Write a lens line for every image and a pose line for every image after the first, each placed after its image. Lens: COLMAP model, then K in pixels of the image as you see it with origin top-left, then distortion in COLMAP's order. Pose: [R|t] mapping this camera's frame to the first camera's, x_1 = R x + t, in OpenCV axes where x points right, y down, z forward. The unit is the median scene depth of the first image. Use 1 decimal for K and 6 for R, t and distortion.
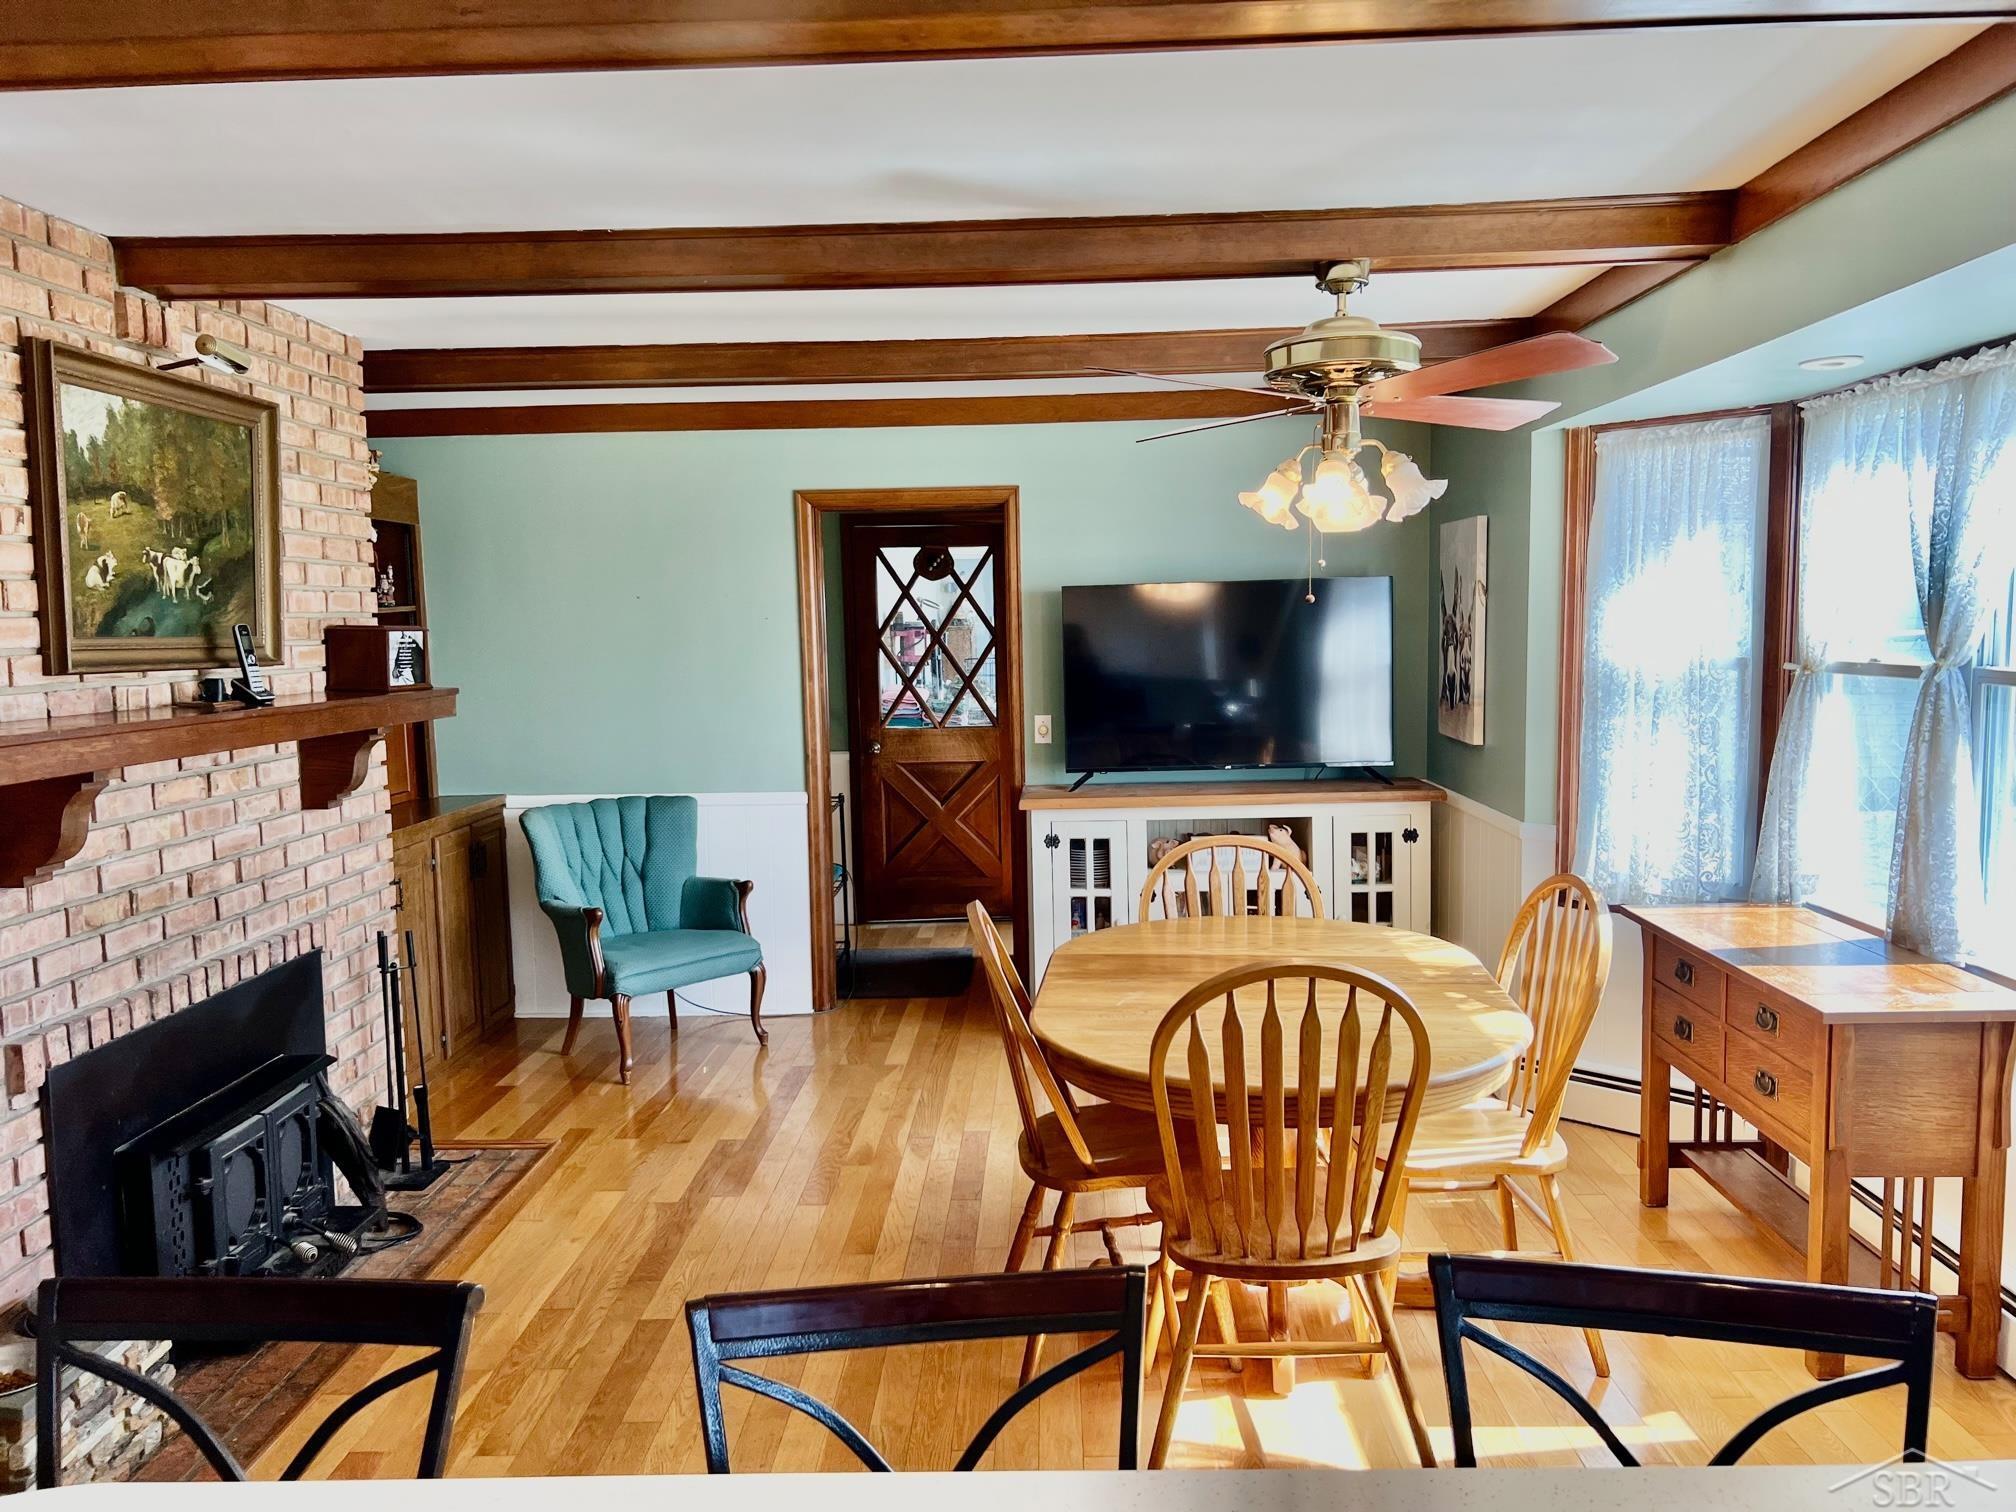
lens RADIAL K [[1543.6, 0, 1012.9], [0, 1543.6, 750.4], [0, 0, 1]] dist [0.059209, -0.037922]
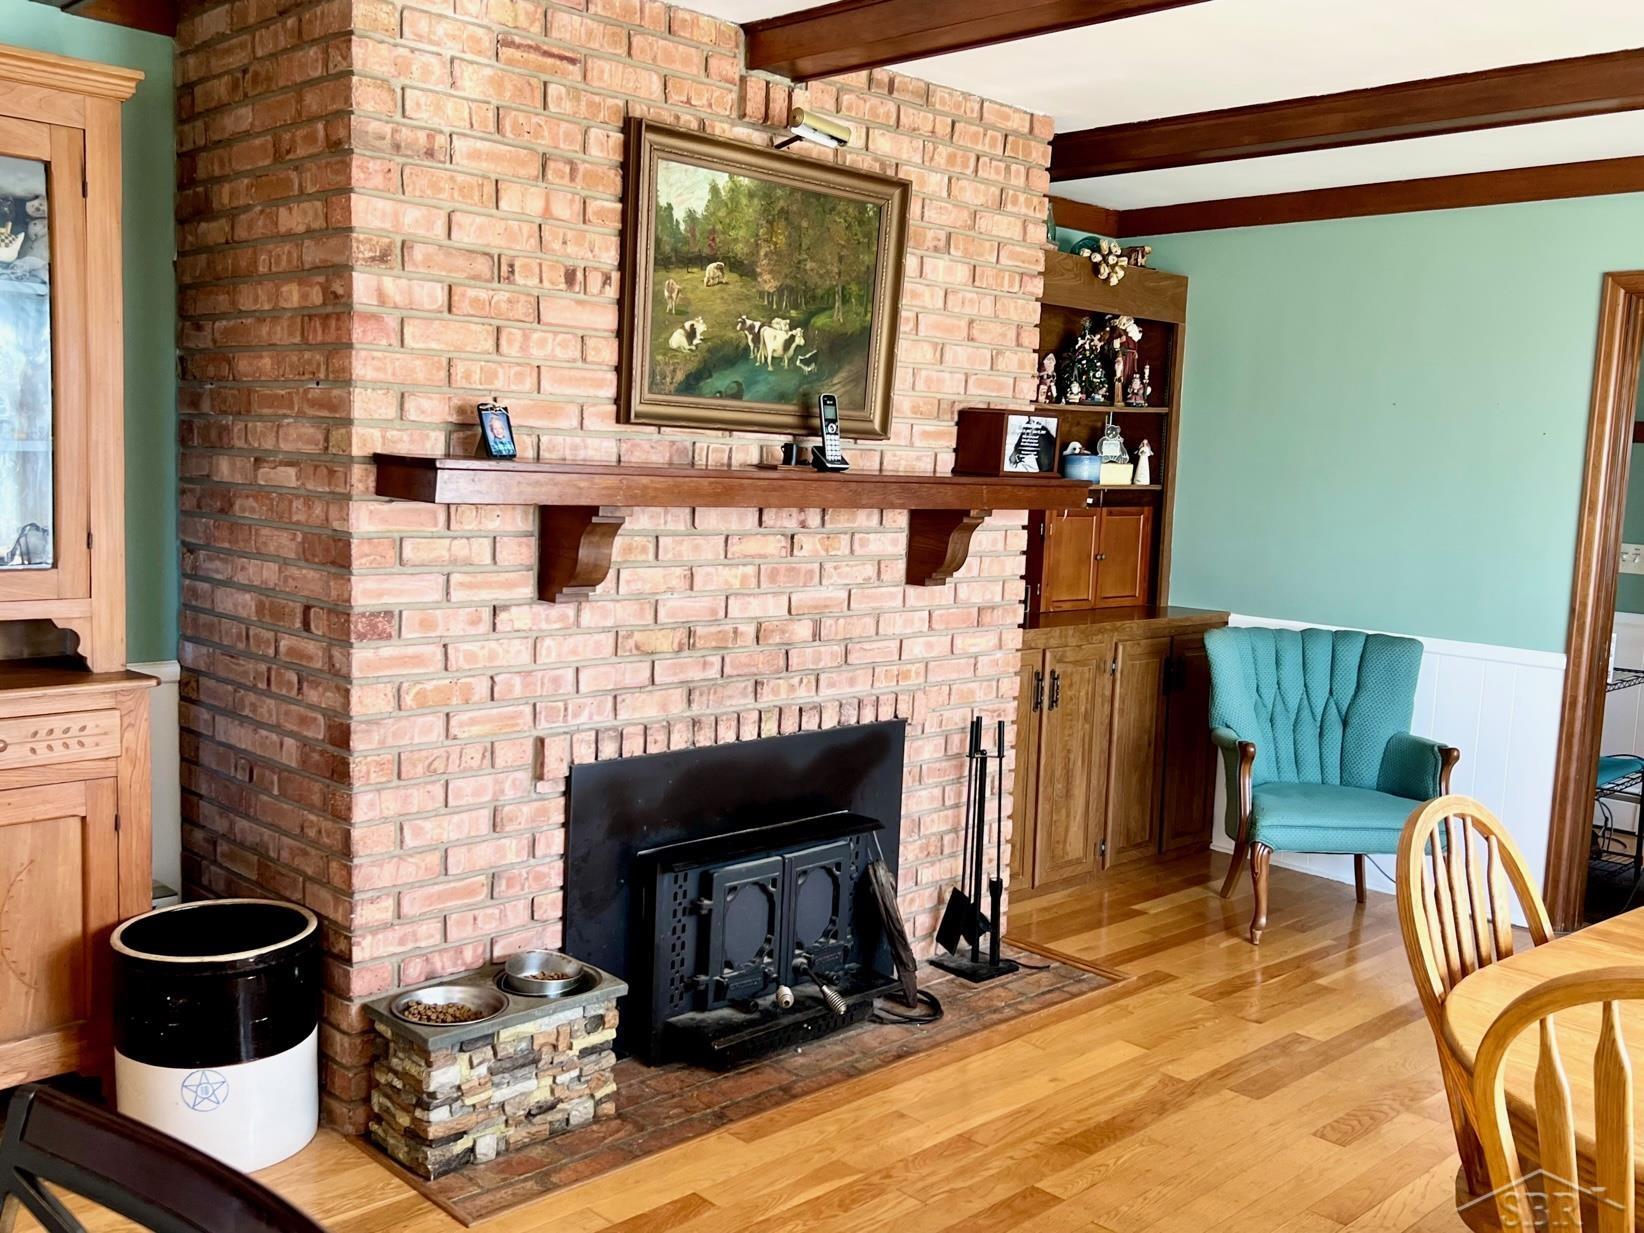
lens RADIAL K [[1539.6, 0, 820.0], [0, 1539.6, 619.4], [0, 0, 1]] dist [0.087259, 0.000000]
pose [[0.718620, 0.126820, -0.683741, 0.213024], [-0.115556, 0.991338, 0.062422, 0.004802], [0.685735, 0.034153, 0.727050, 0.235485]]
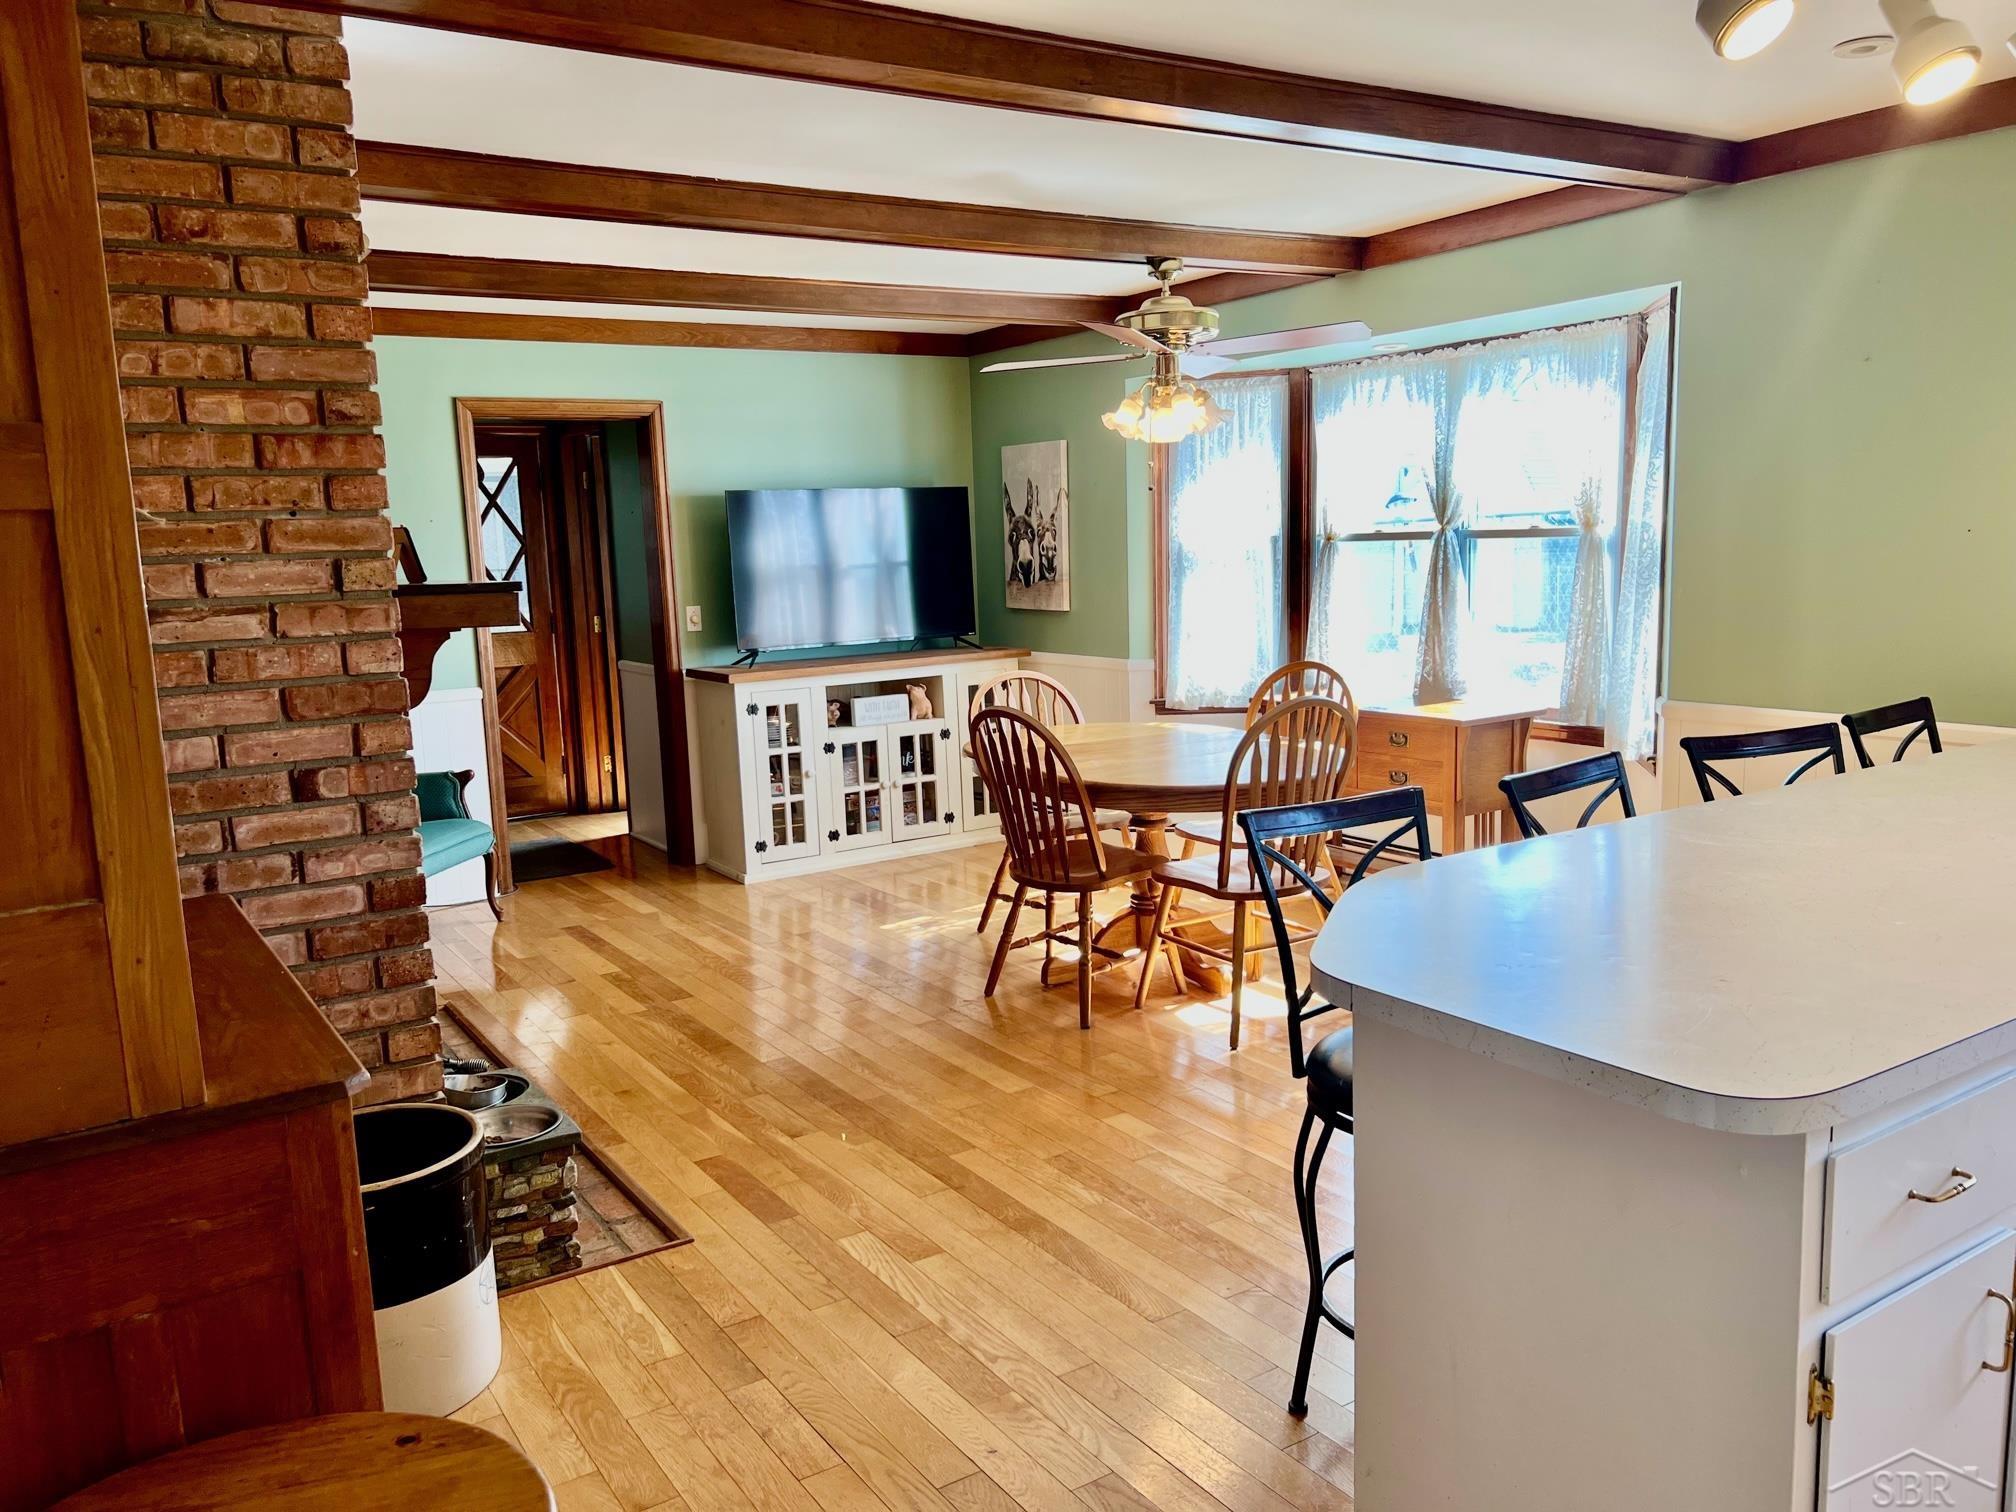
lens RADIAL K [[1543.6, 0, 1024.1], [0, 1543.6, 773.7], [0, 0, 1]] dist [0.059209, -0.037922]
pose [[0.822817, -0.097905, 0.559810, -0.666840], [0.066906, 0.994887, 0.075656, 0.045551], [-0.564354, -0.024797, 0.825160, -0.132939]]
